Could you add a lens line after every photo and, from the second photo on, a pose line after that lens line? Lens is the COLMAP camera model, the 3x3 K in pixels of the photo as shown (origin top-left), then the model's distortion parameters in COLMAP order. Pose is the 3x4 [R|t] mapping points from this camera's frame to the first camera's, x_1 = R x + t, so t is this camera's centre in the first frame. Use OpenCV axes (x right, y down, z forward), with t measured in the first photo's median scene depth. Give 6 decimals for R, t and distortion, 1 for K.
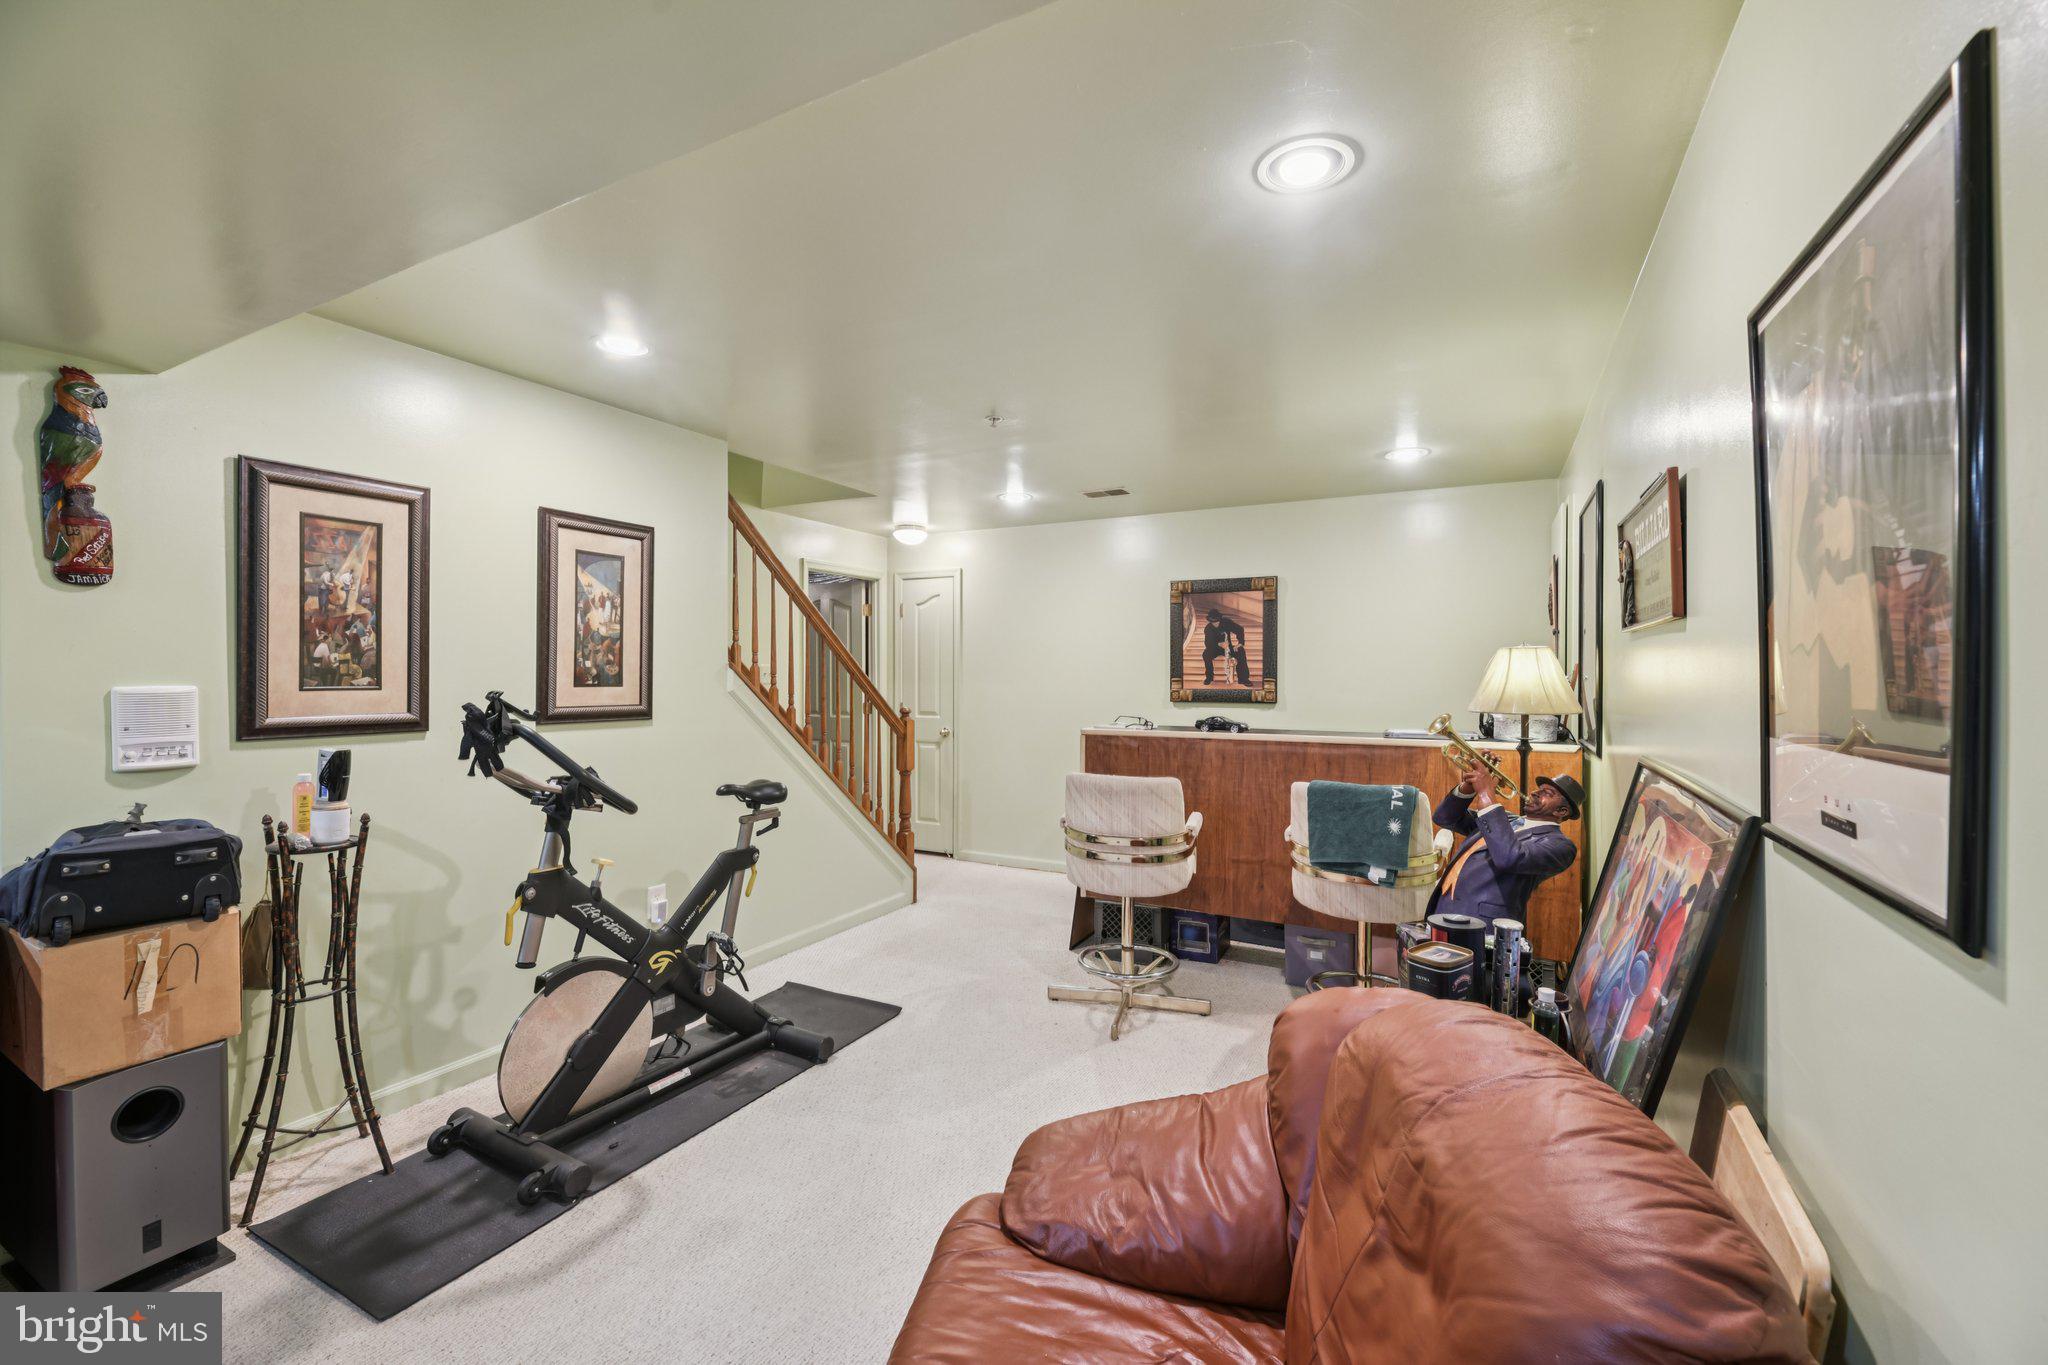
lens RADIAL K [[858.0, 0, 1024.0], [0, 858.0, 682.5], [0, 0, 1]] dist [-0.001204, -0.000227]
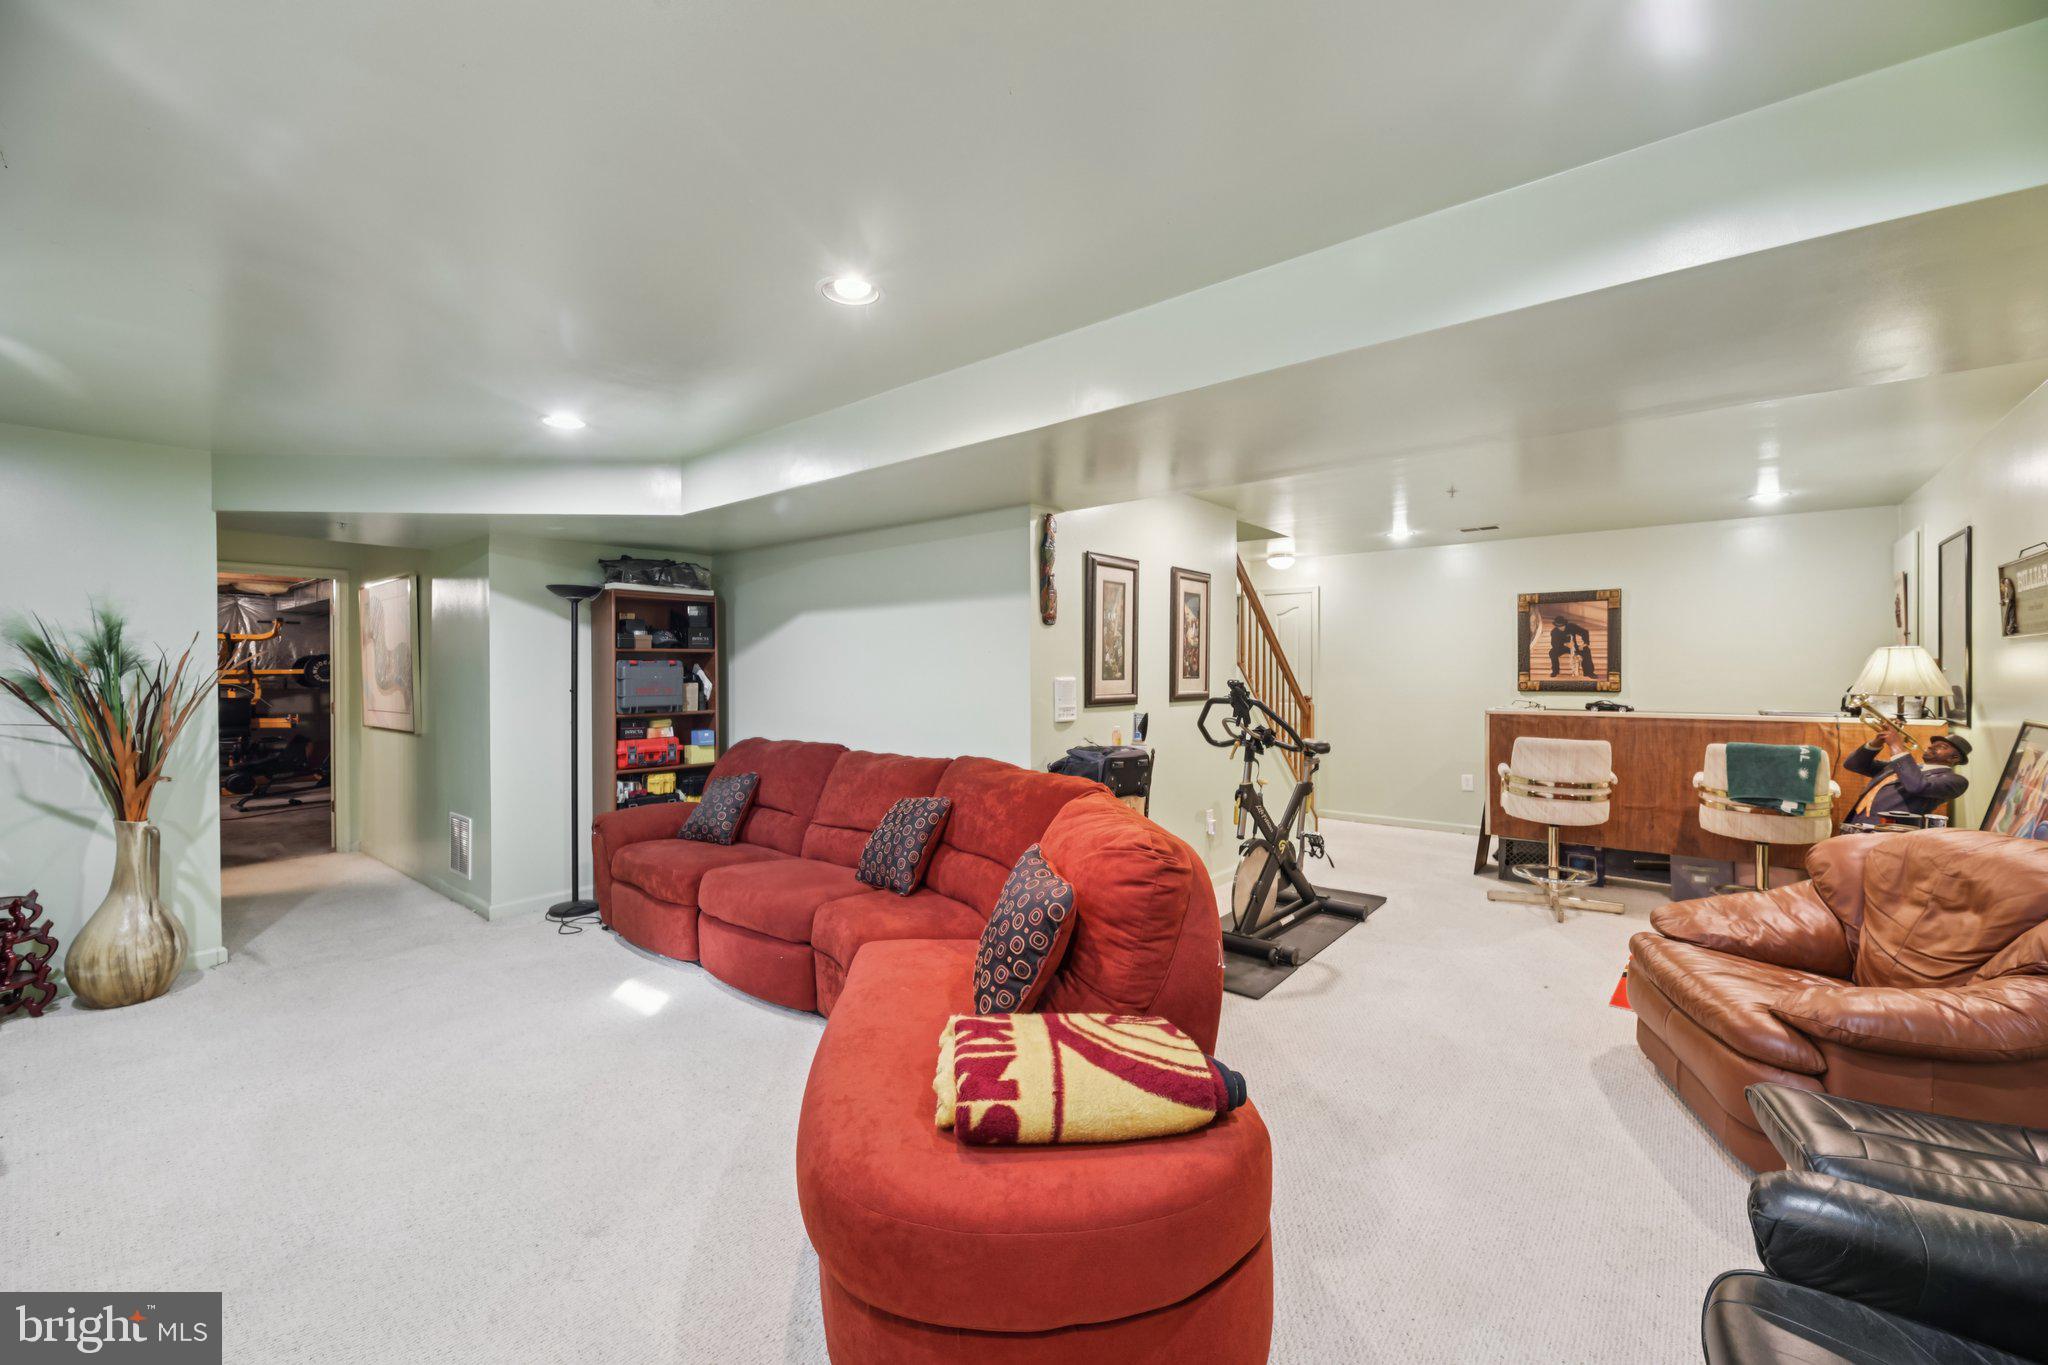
lens RADIAL K [[822.7, 0, 1027.2], [0, 822.7, 674.1], [0, 0, 1]] dist [0.000750, -0.003365]
pose [[0.979446, -0.003407, -0.201678, -0.498771], [0.002355, 0.999982, -0.005460, 0.004833], [0.201693, 0.004873, 0.979437, -0.542129]]
